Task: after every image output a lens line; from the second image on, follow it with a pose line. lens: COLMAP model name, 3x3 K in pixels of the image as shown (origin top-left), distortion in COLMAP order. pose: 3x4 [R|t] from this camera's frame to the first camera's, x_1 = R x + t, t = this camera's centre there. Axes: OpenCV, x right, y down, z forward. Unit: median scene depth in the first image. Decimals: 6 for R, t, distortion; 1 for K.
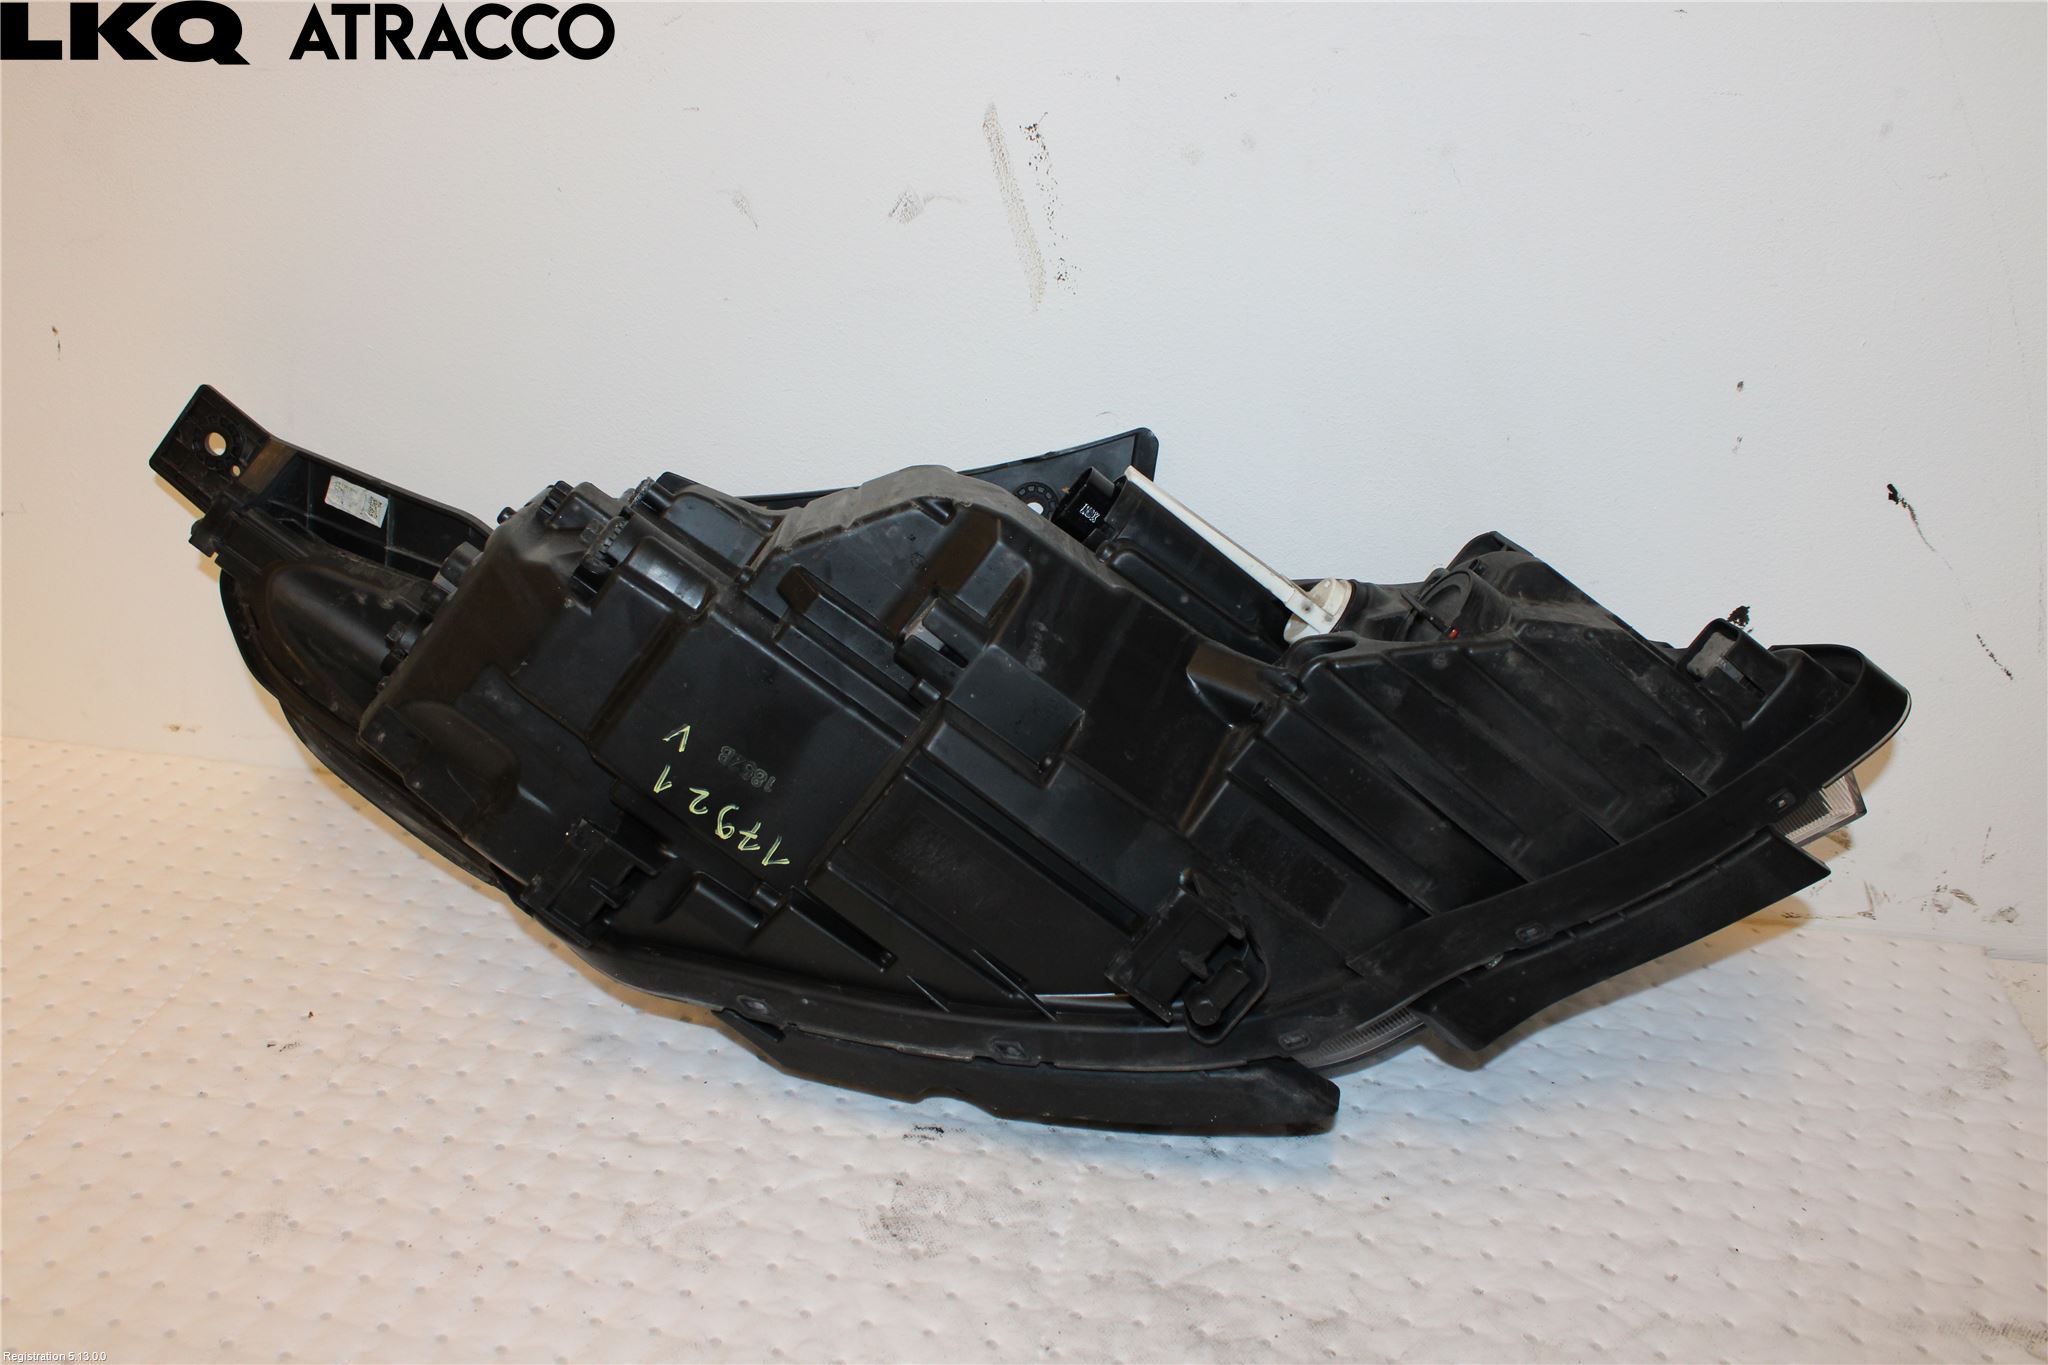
lens RADIAL K [[1813.1, 0, 1024.0], [0, 1813.1, 682.5], [0, 0, 1]] dist [-0.104859, 0.079421]
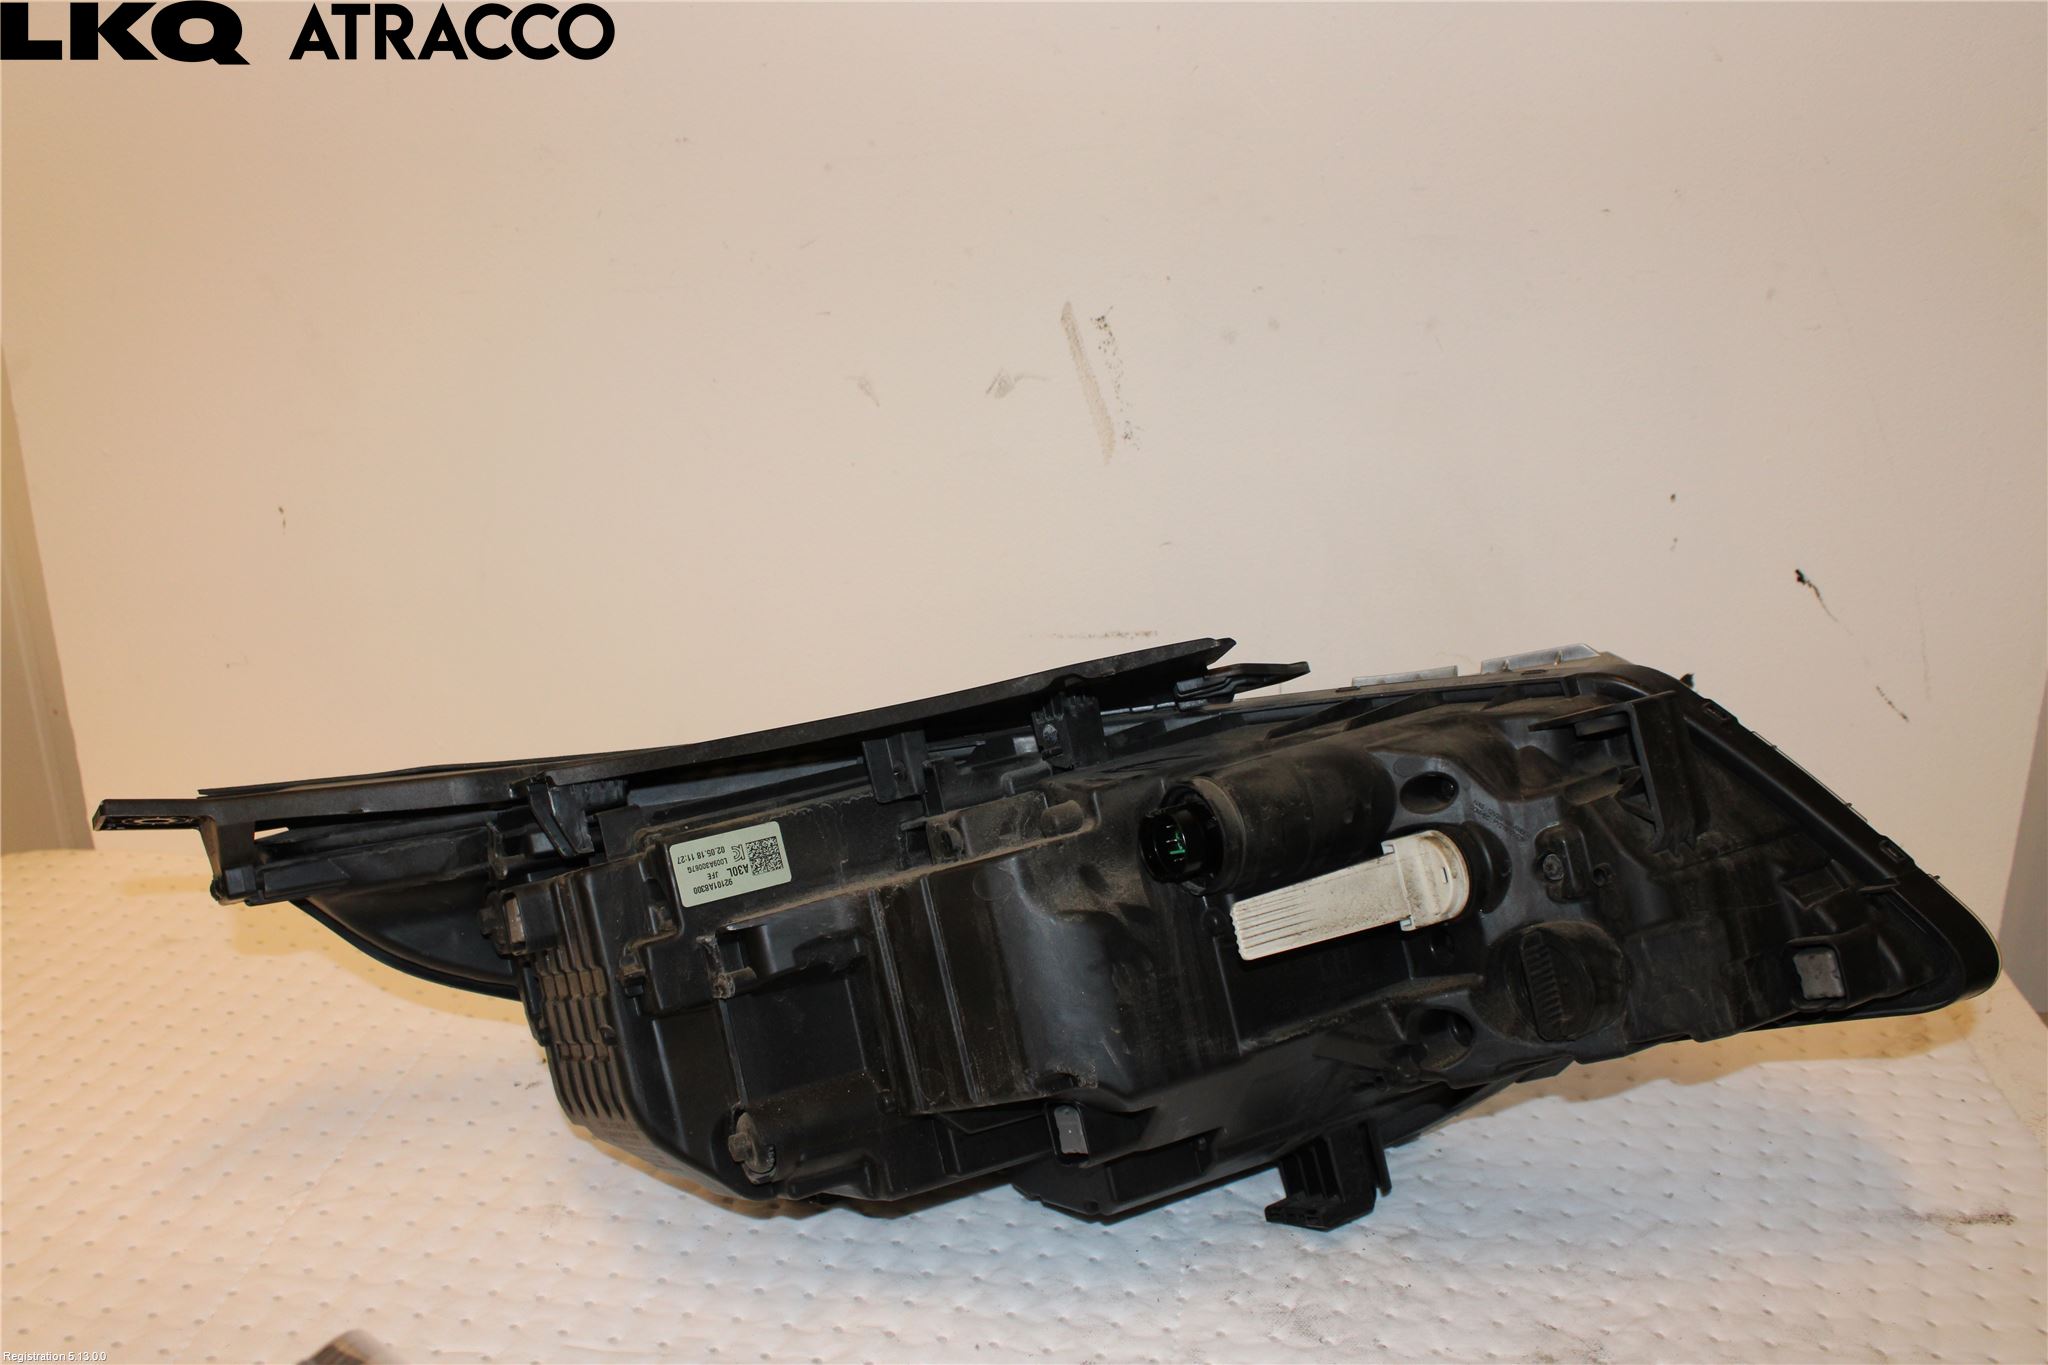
lens RADIAL K [[1830.0, 0, 1024.0], [0, 1830.0, 682.5], [0, 0, 1]] dist [-0.093389, 0.057569]
pose [[0.998764, -0.044897, 0.021335, -0.100111], [0.046447, 0.995809, -0.078784, 0.048011], [-0.017708, 0.079677, 0.996663, -0.285029]]
